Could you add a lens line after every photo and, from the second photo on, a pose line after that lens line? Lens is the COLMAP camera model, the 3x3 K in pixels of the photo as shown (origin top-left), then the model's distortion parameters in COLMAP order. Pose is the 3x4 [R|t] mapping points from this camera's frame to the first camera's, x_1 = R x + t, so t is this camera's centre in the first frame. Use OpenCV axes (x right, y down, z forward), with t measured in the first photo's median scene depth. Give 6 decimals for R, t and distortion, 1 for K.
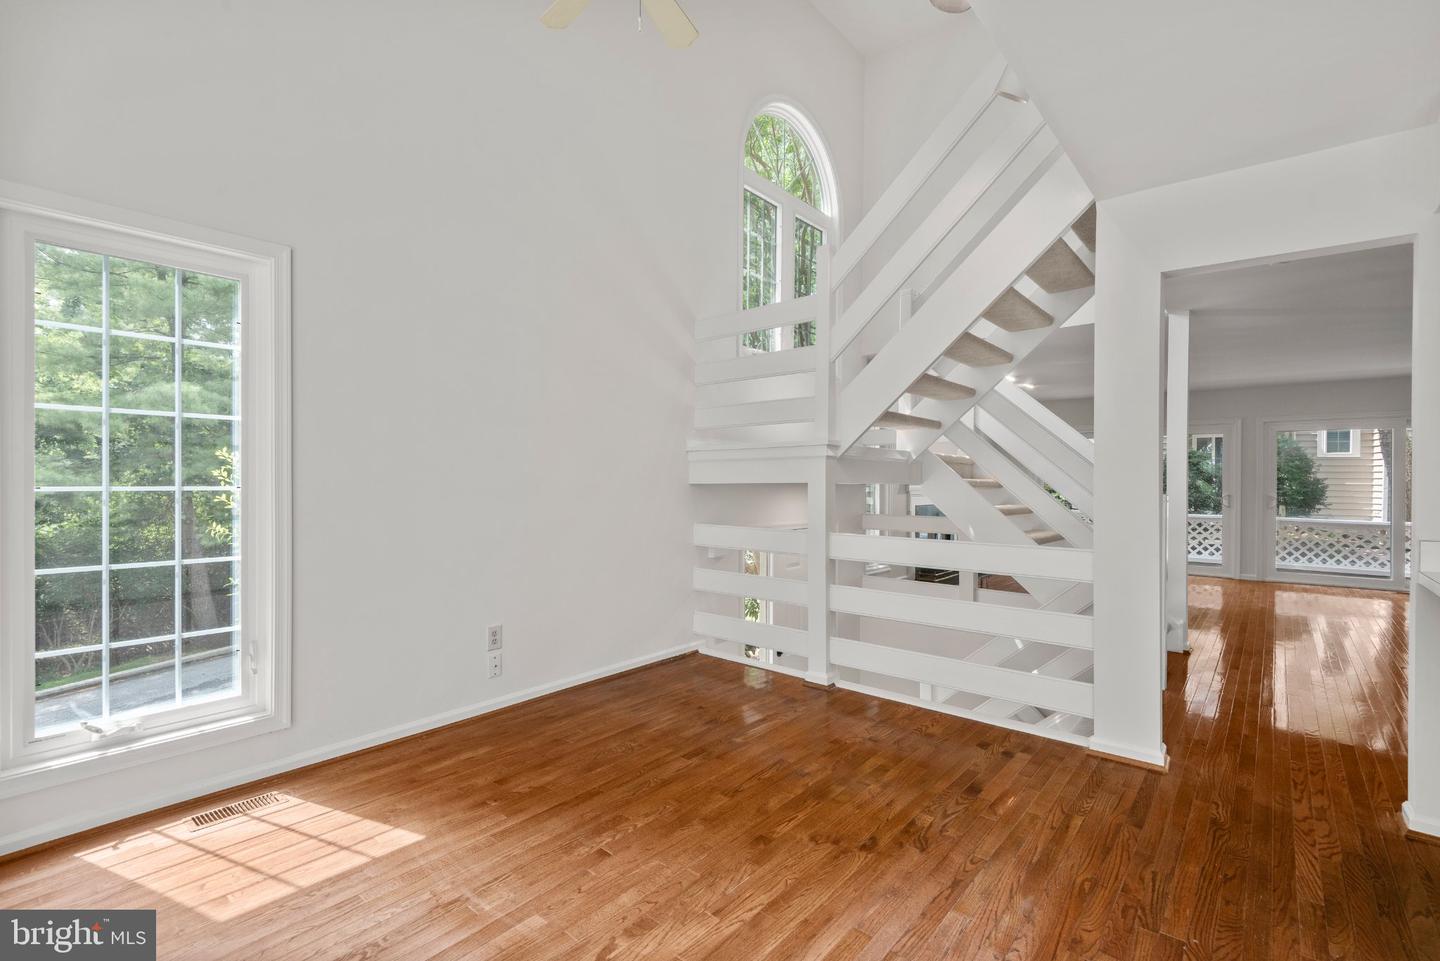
lens RADIAL K [[661.3, 0, 720.8], [0, 661.3, 473.5], [0, 0, 1]] dist [0.028829, -0.014153]
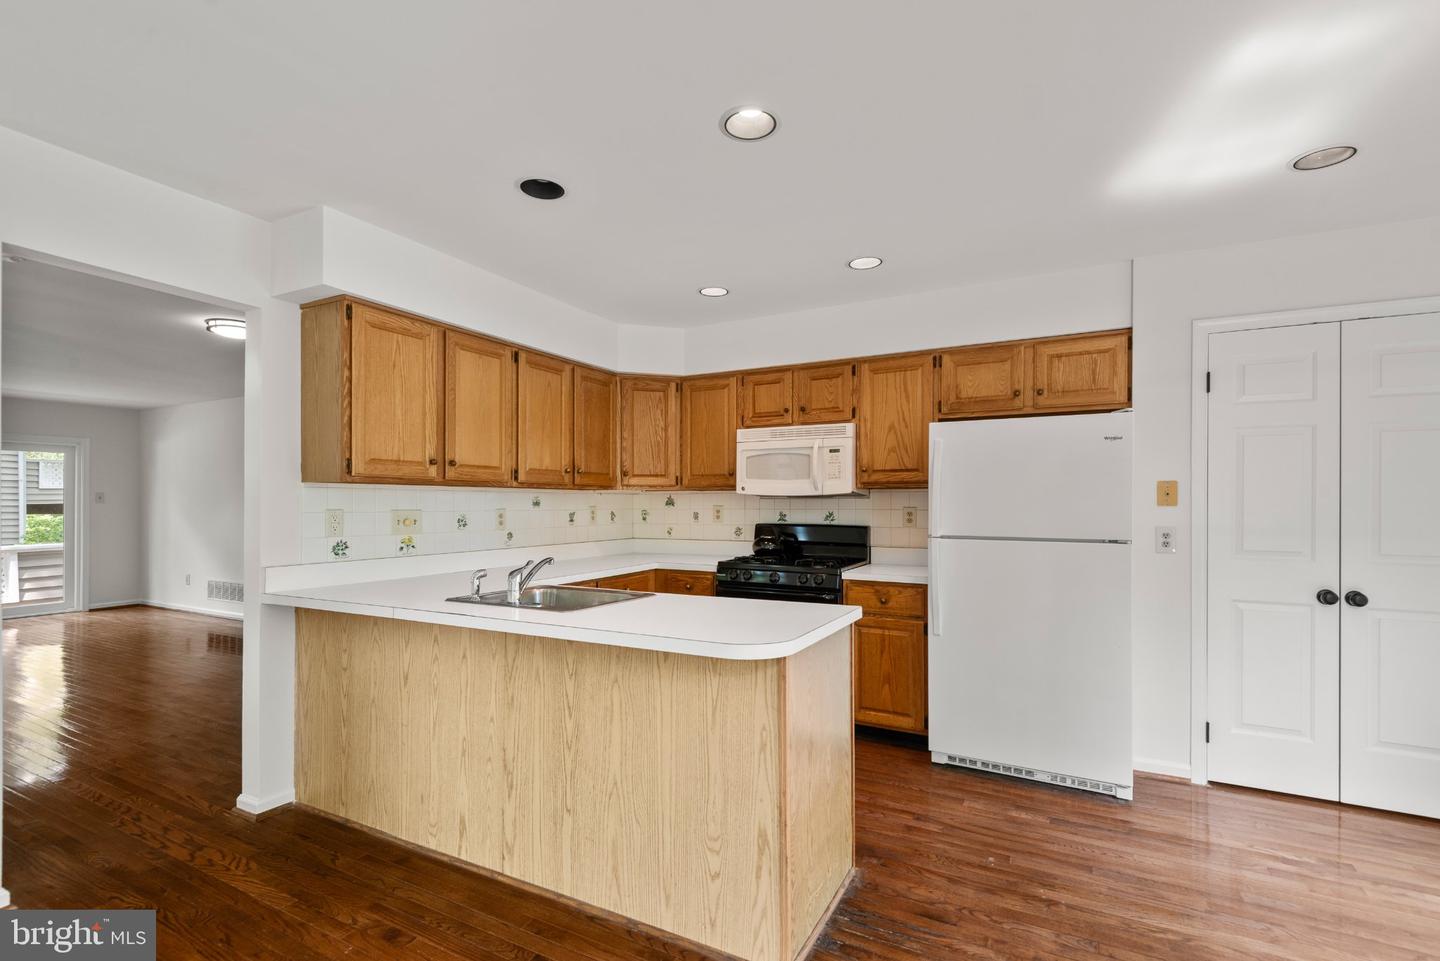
lens RADIAL K [[661.3, 0, 719.1], [0, 661.3, 501.8], [0, 0, 1]] dist [0.028829, -0.014153]
pose [[-0.206736, -0.004717, 0.978385, -0.280540], [-0.010378, 0.999943, 0.002628, -0.028085], [-0.978342, -0.009611, -0.206773, 0.446679]]
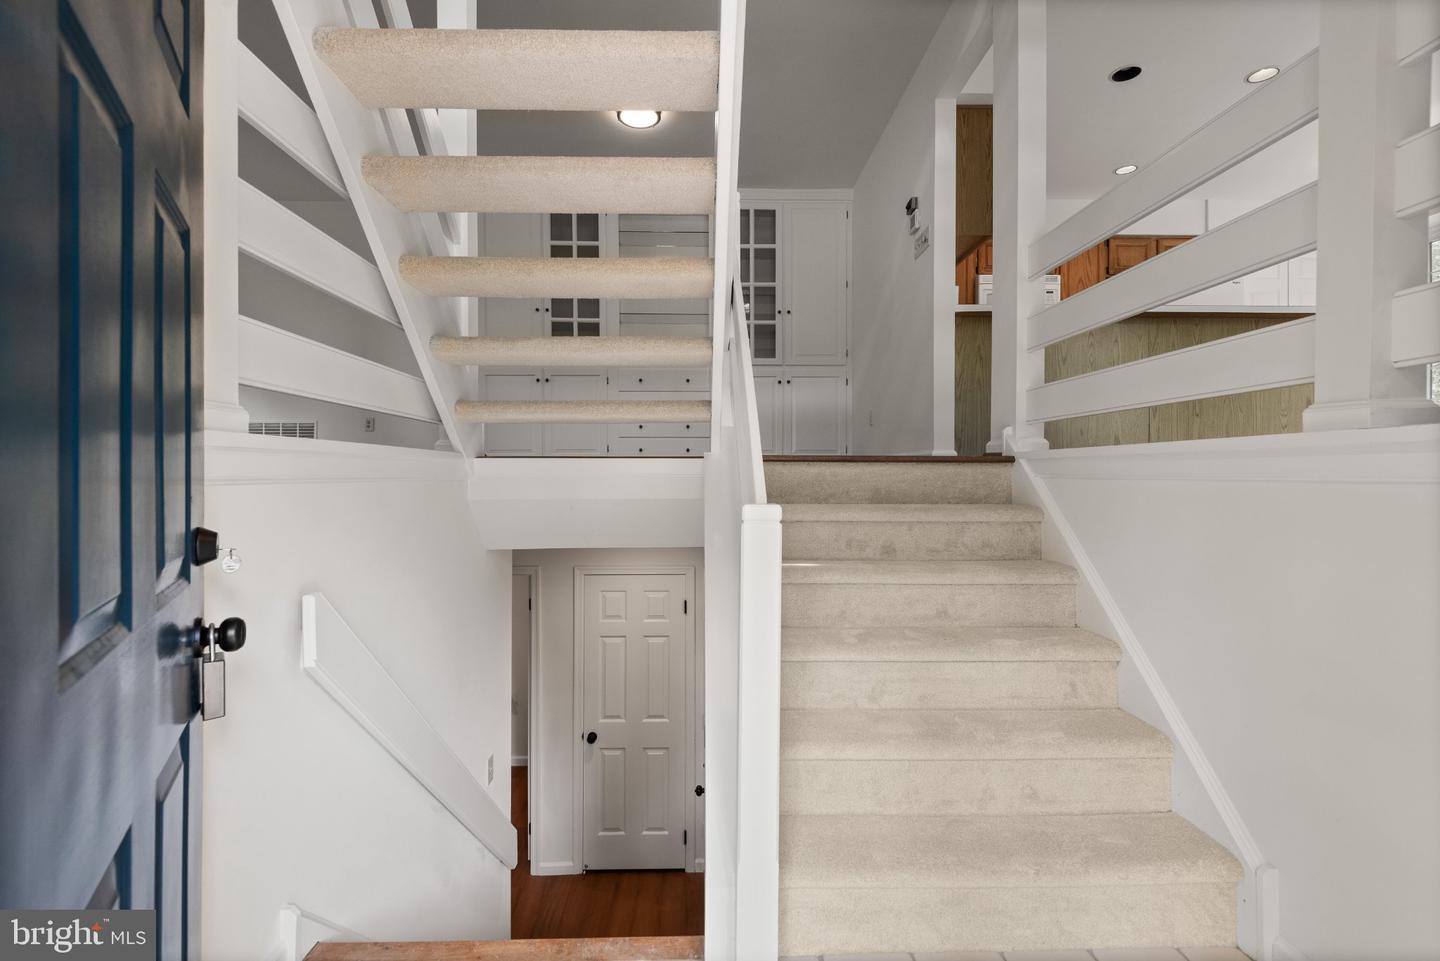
lens RADIAL K [[661.3, 0, 725.1], [0, 661.3, 467.6], [0, 0, 1]] dist [0.028829, -0.014153]
pose [[-0.666528, -0.002397, 0.745476, 0.186369], [-0.011228, 0.999914, -0.006824, 0.558993], [-0.745395, -0.012919, -0.666497, 2.484250]]
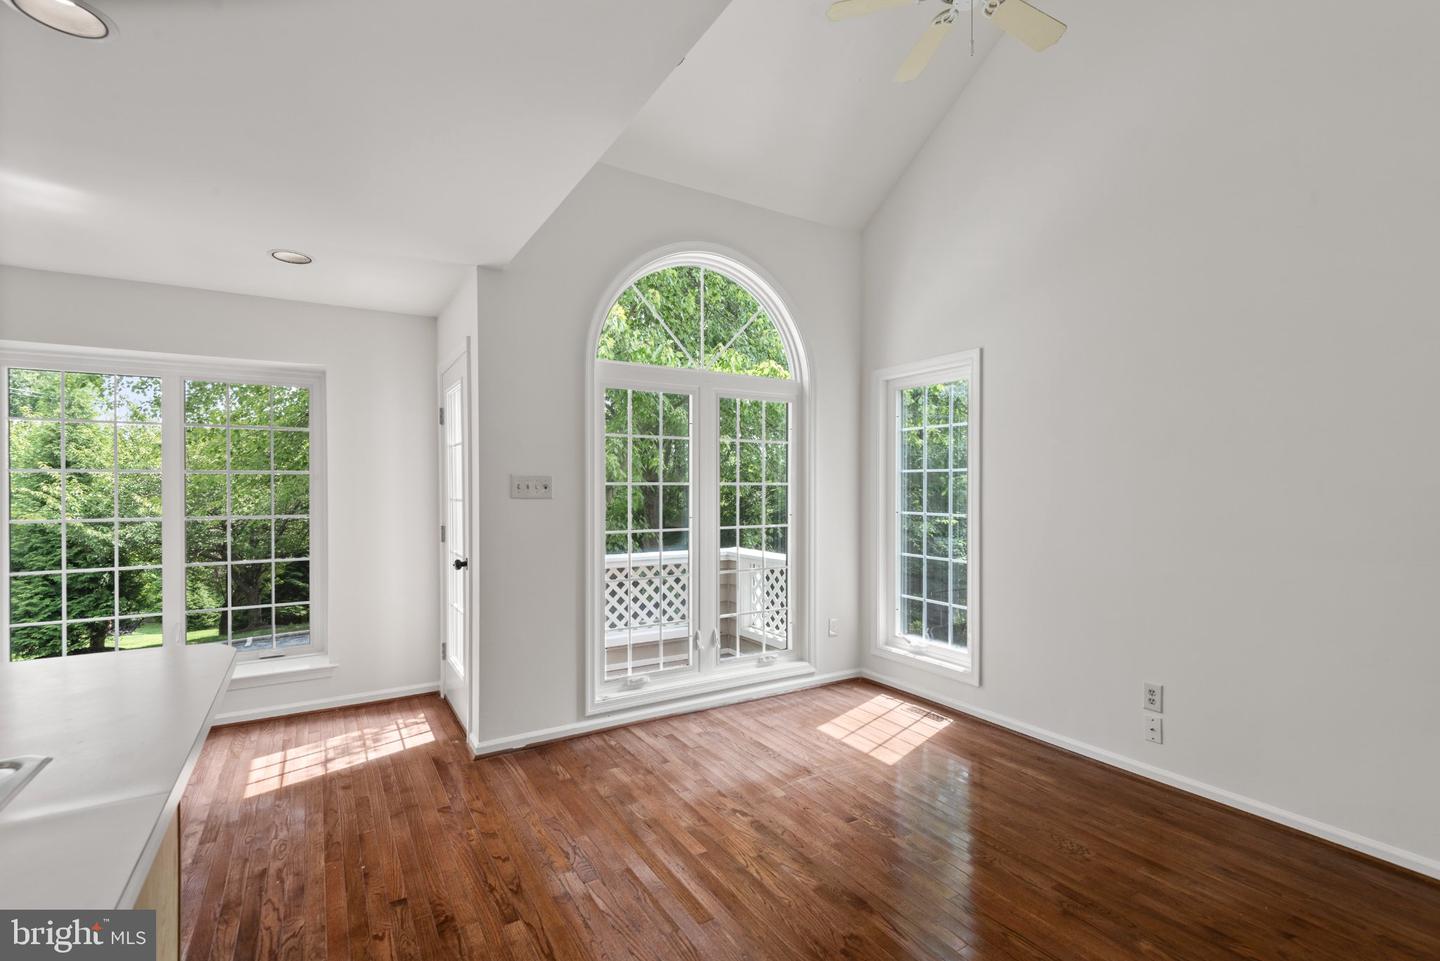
lens RADIAL K [[661.3, 0, 715.1], [0, 661.3, 488.3], [0, 0, 1]] dist [0.028829, -0.014153]
pose [[-0.323570, 0.000024, -0.946204, 0.987647], [0.007030, 0.999972, -0.002379, -0.048276], [0.946178, -0.007422, -0.323561, 1.055939]]
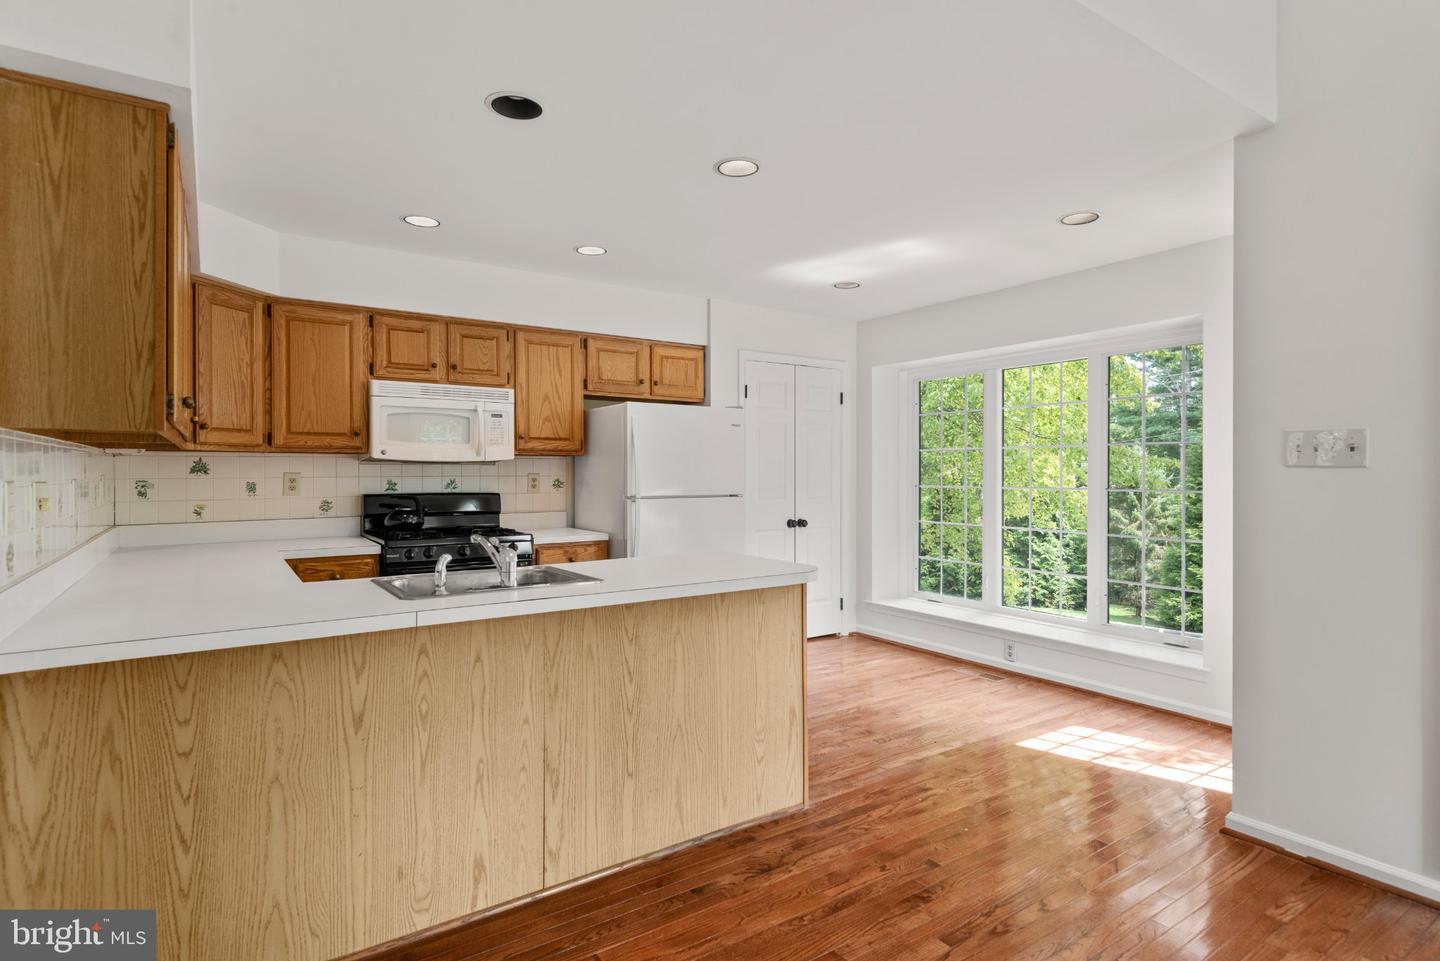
lens RADIAL K [[741.6, 0, 720.1], [0, 741.6, 472.8], [0, 0, 1]] dist [0.023751, -0.012733]
pose [[-0.961169, -0.007689, 0.275854, 0.254678], [-0.008799, 0.999957, -0.002785, -0.015217], [-0.275820, -0.005104, -0.961196, 1.412533]]
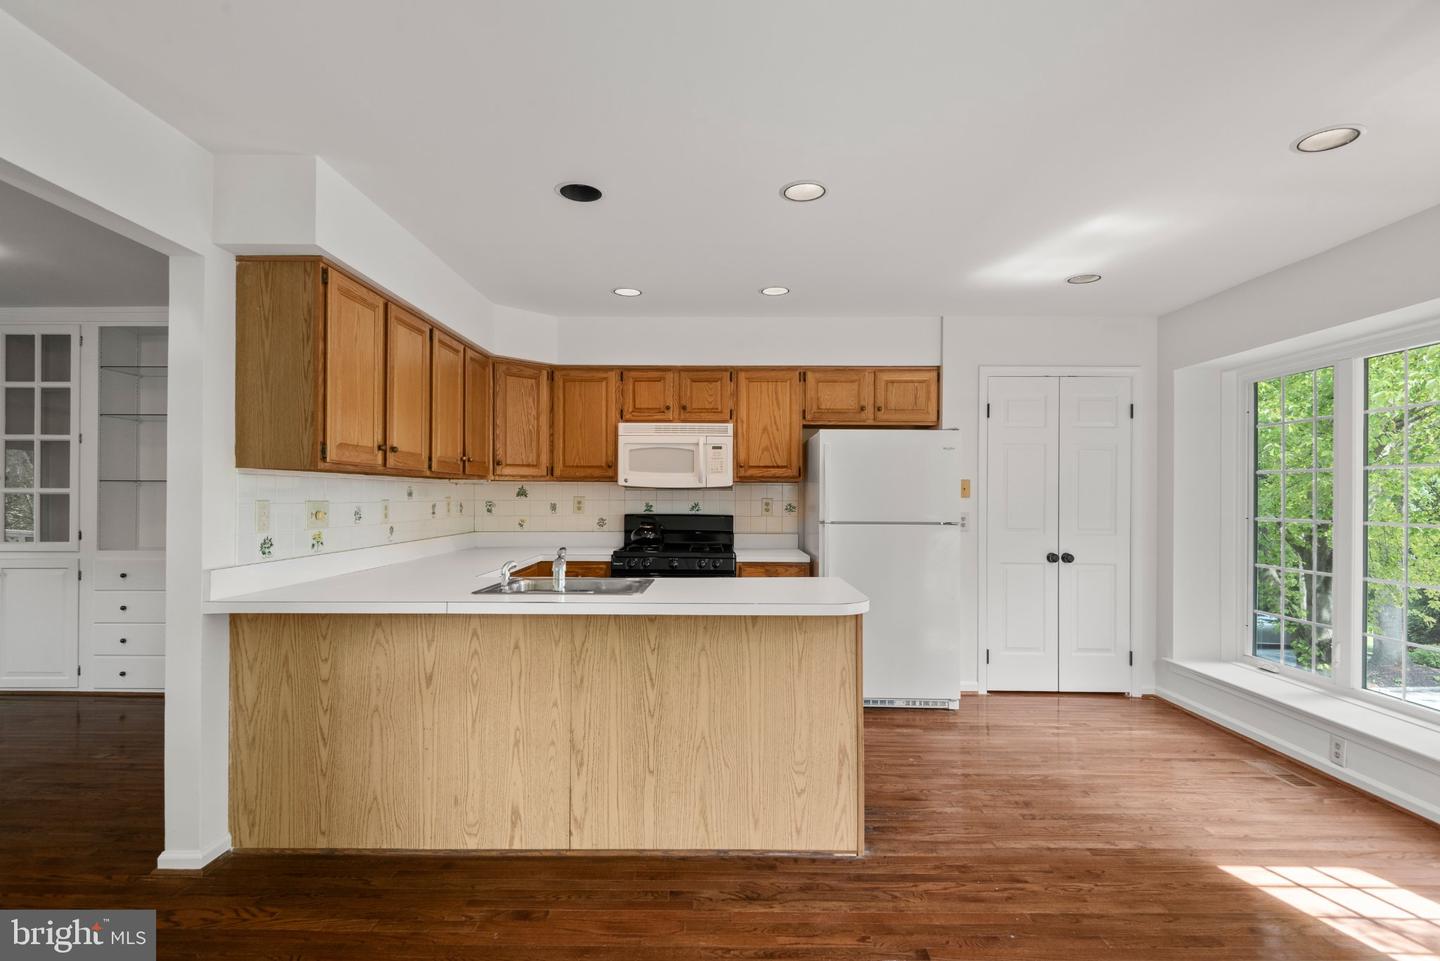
lens RADIAL K [[705.3, 0, 719.2], [0, 705.3, 492.8], [0, 0, 1]] dist [0.023635, -0.014829]
pose [[-0.637839, -0.006917, 0.770138, -0.237256], [-0.015049, 0.999881, -0.003483, -0.021895], [-0.770022, -0.013811, -0.637867, 1.068612]]
